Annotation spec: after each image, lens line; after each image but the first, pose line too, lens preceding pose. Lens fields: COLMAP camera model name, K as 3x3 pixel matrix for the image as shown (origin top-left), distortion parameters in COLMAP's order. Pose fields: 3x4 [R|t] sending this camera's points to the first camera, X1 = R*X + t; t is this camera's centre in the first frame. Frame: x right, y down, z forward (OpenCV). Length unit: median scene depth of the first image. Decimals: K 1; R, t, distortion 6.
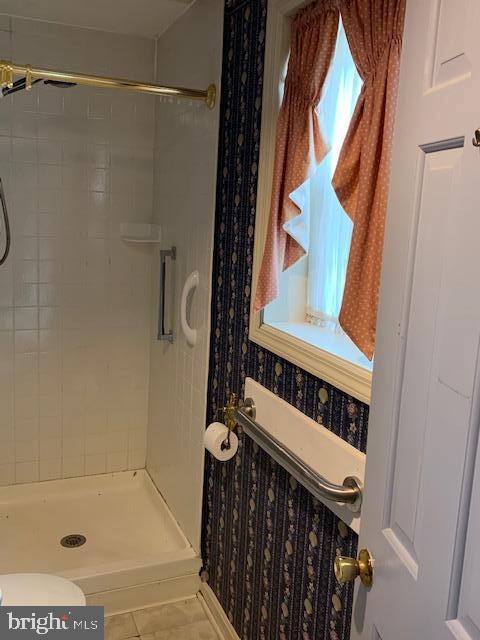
lens RADIAL K [[611.6, 0, 240.0], [0, 611.6, 320.0], [0, 0, 1]] dist [0.050135, 0.003216]
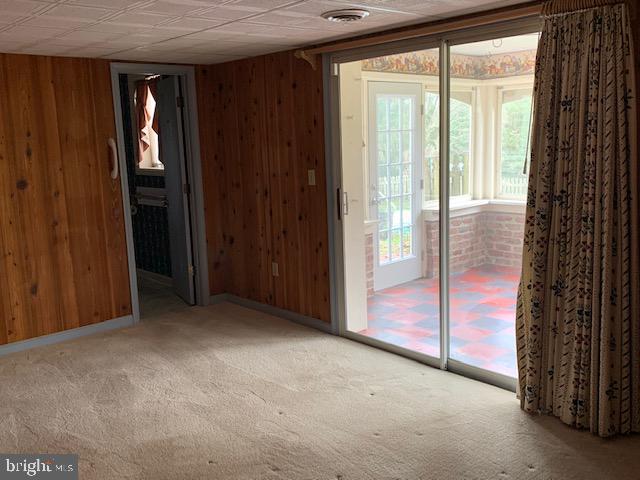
lens RADIAL K [[611.6, 0, 320.0], [0, 611.6, 240.0], [0, 0, 1]] dist [0.050135, 0.003216]
pose [[0.939887, -0.134485, 0.313888, -0.168451], [0.134795, 0.990655, 0.020821, 0.535898], [-0.313755, 0.022741, 0.949232, -2.938109]]
